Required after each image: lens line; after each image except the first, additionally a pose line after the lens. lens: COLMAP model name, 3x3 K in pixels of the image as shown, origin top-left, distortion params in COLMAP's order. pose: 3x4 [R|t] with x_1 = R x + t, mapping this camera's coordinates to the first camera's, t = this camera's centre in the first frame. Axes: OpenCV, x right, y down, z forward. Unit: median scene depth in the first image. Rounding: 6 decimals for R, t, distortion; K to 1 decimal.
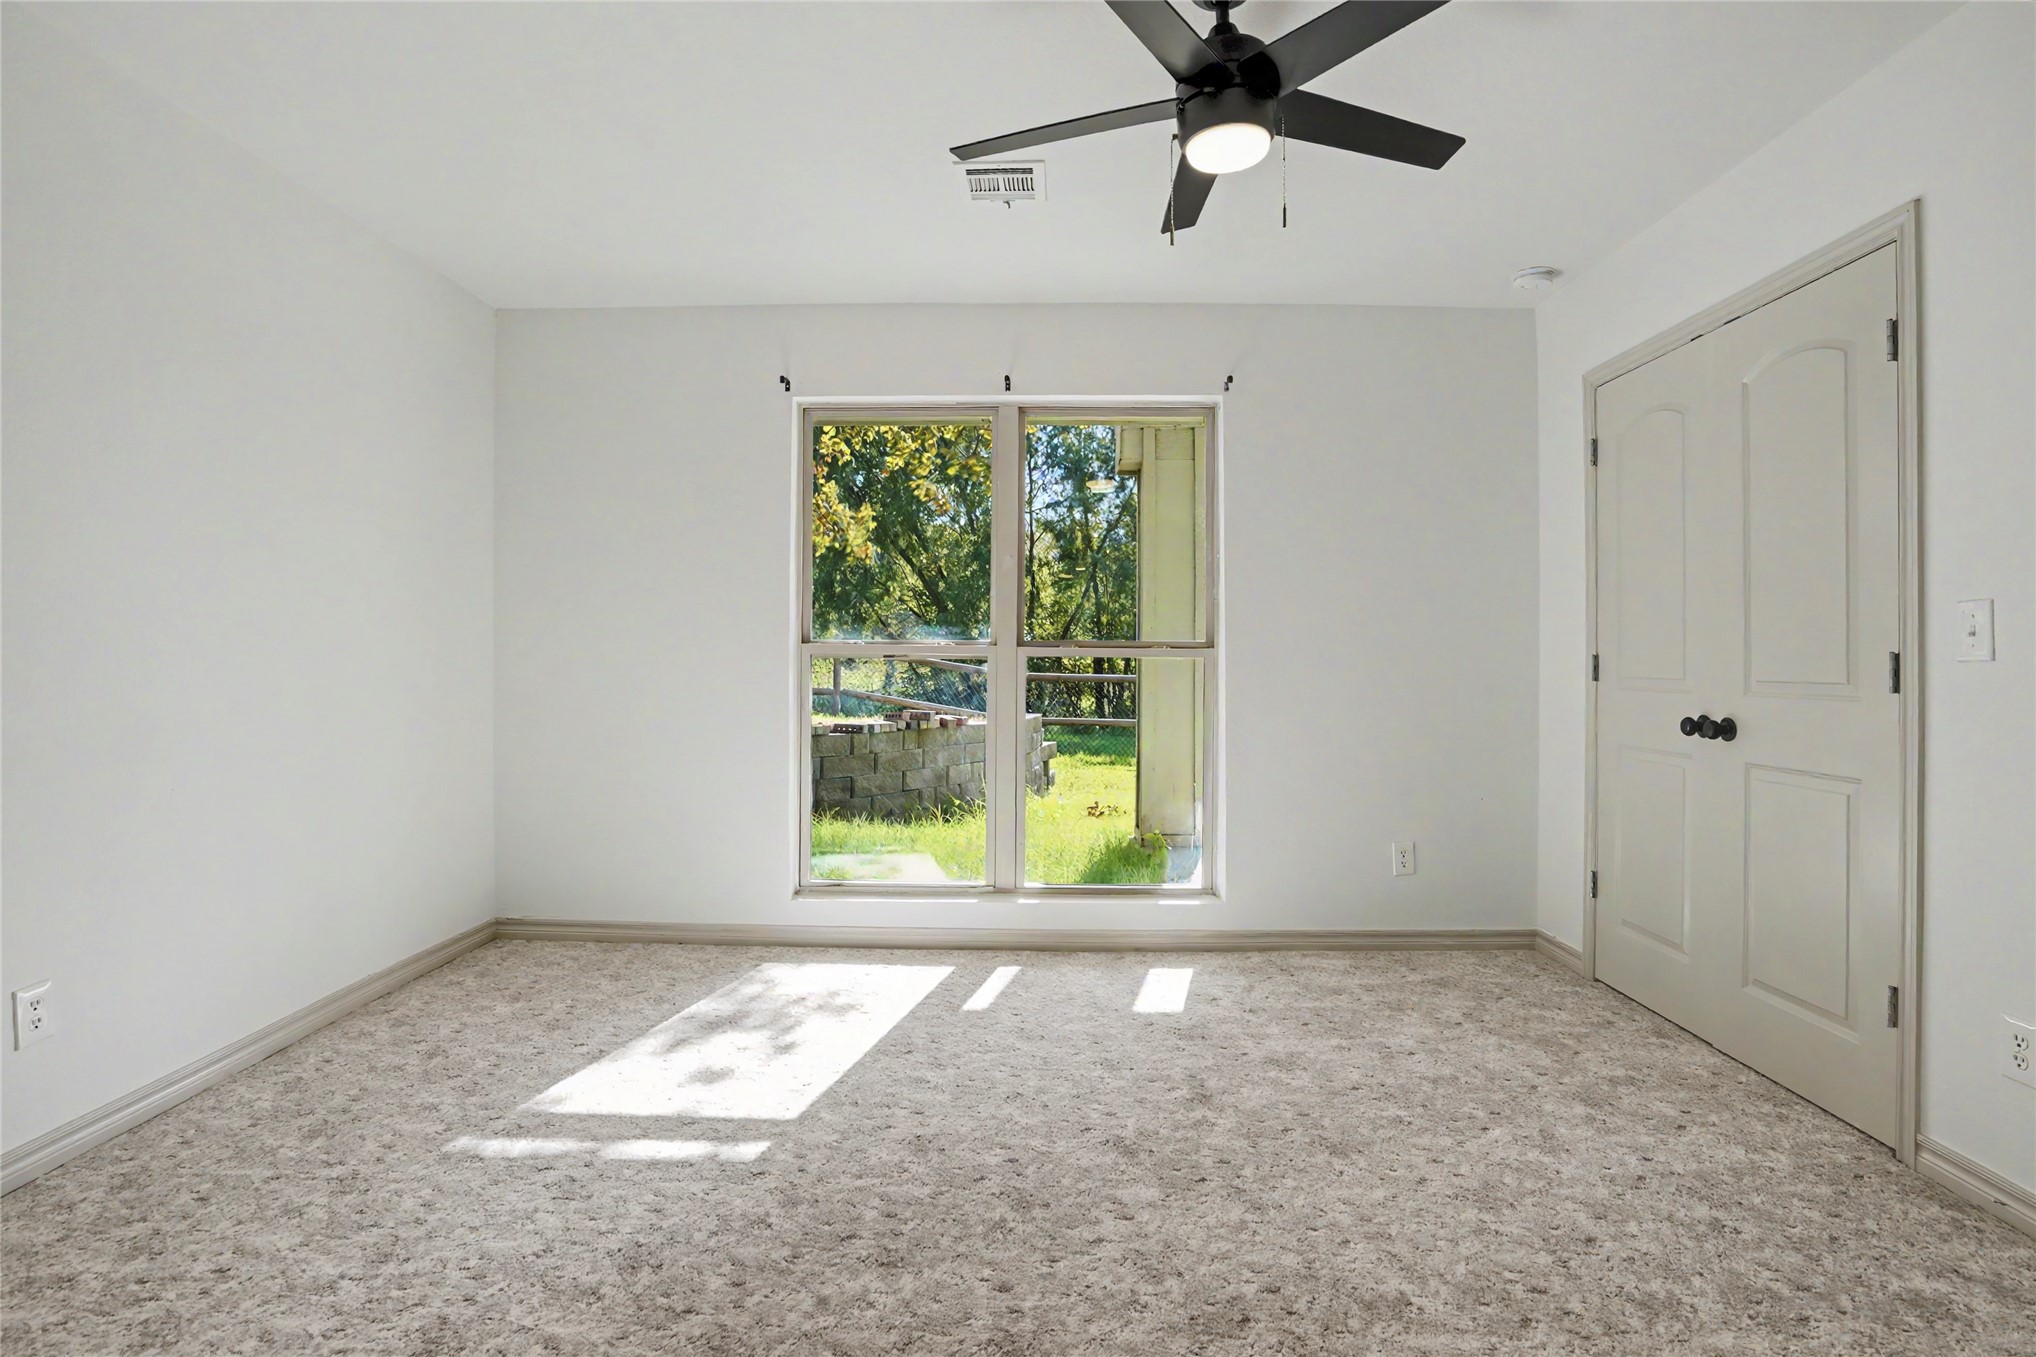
lens RADIAL K [[987.6, 0, 995.4], [0, 987.6, 696.7], [0, 0, 1]] dist [-0.064940, 0.027446]
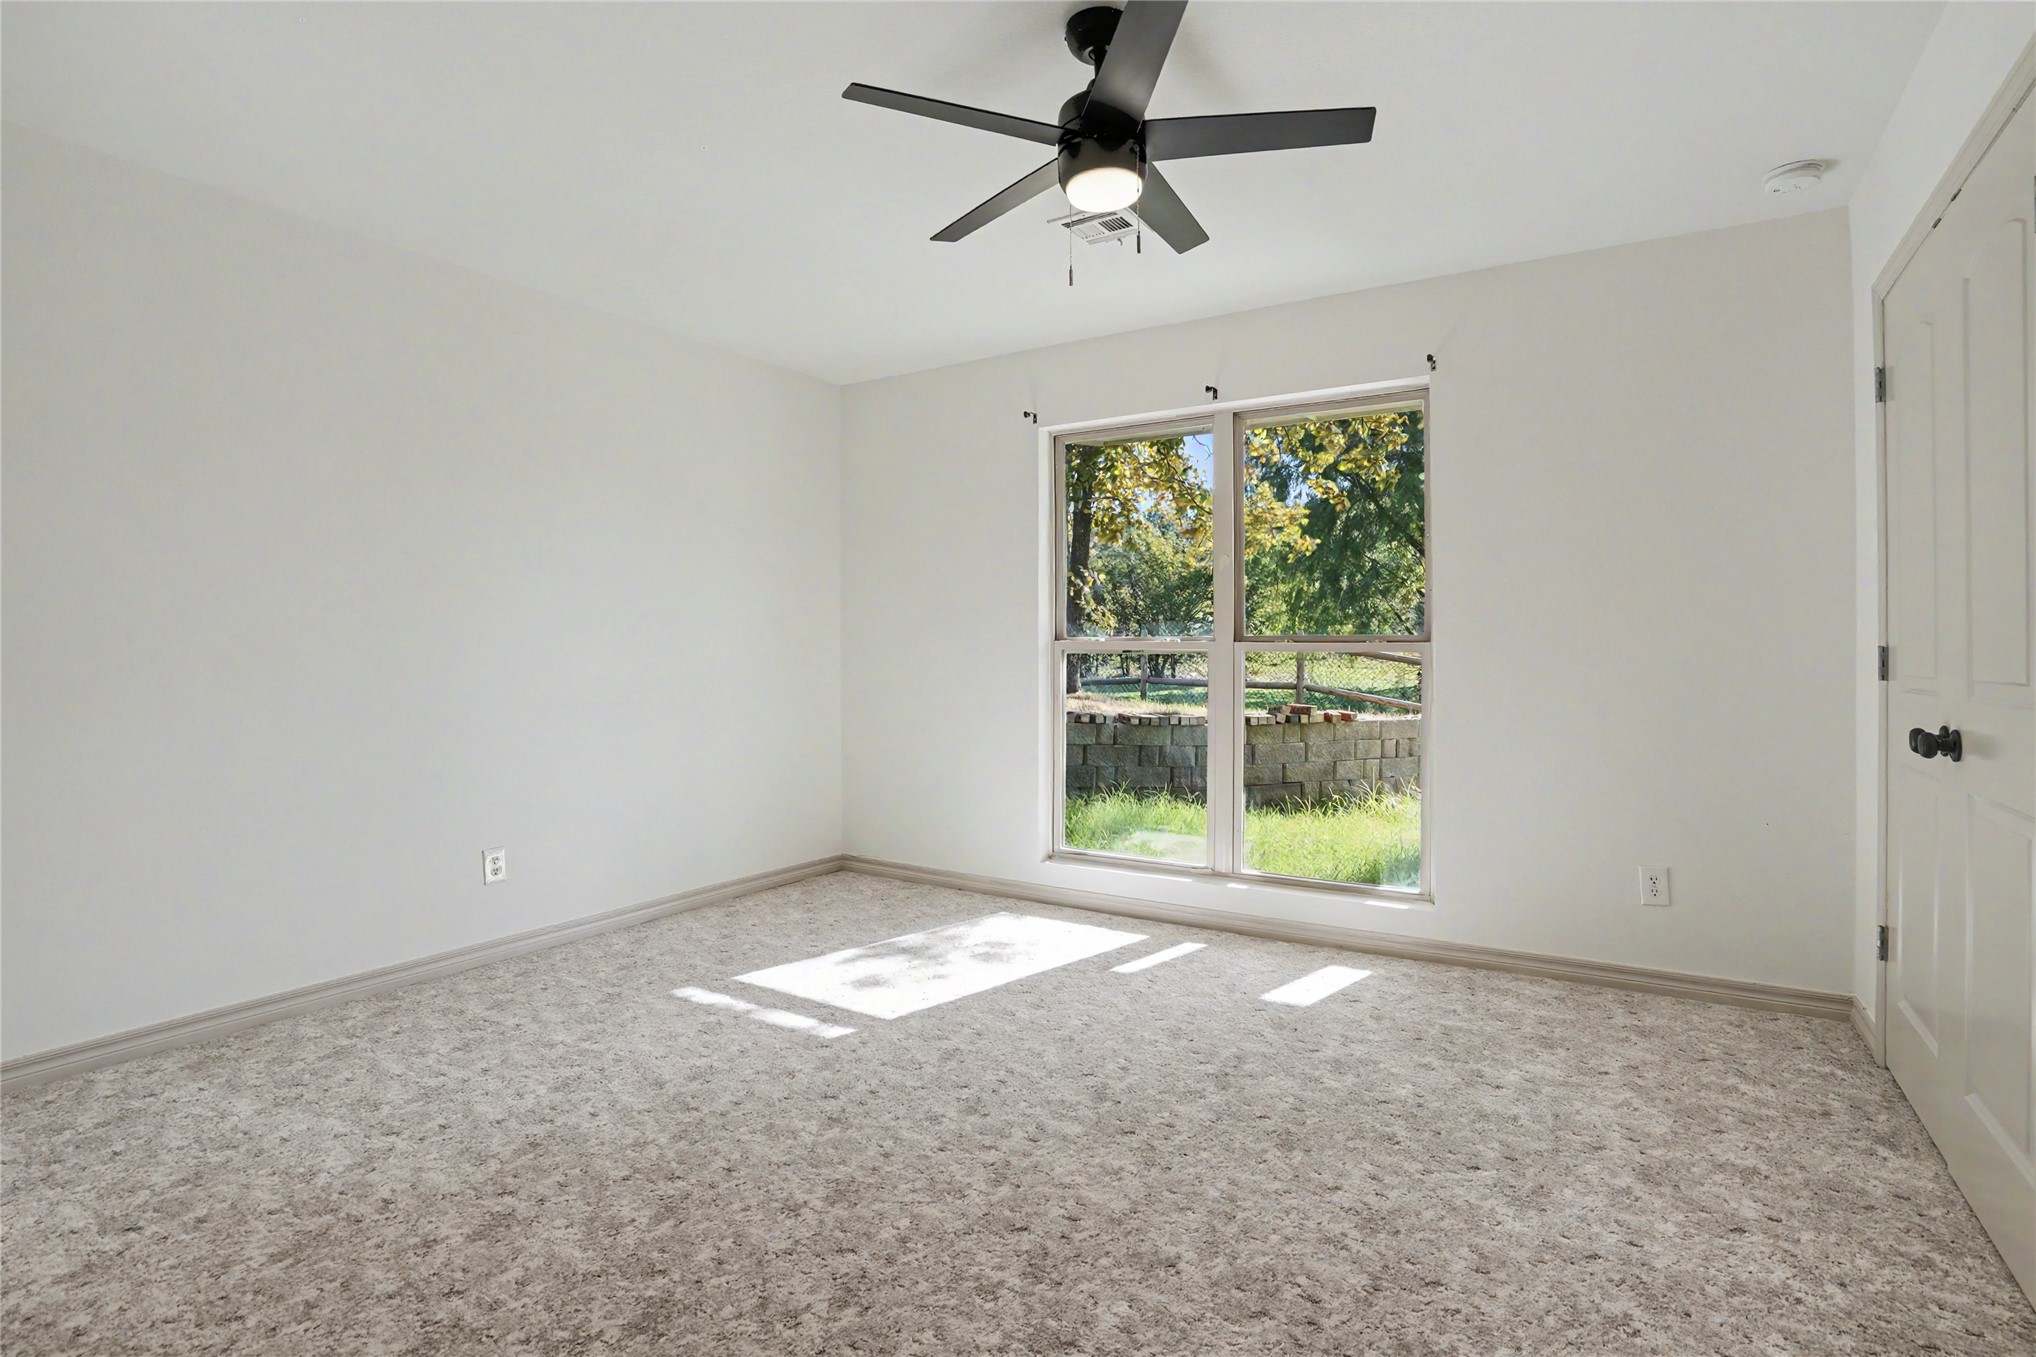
lens RADIAL K [[962.1, 0, 1018.1], [0, 962.1, 689.3], [0, 0, 1]] dist [-0.068842, 0.029158]
pose [[0.863950, 0.015102, -0.503351, 0.409809], [-0.015985, 0.999869, 0.002562, 0.000687], [0.503323, 0.005833, 0.864079, 0.011228]]
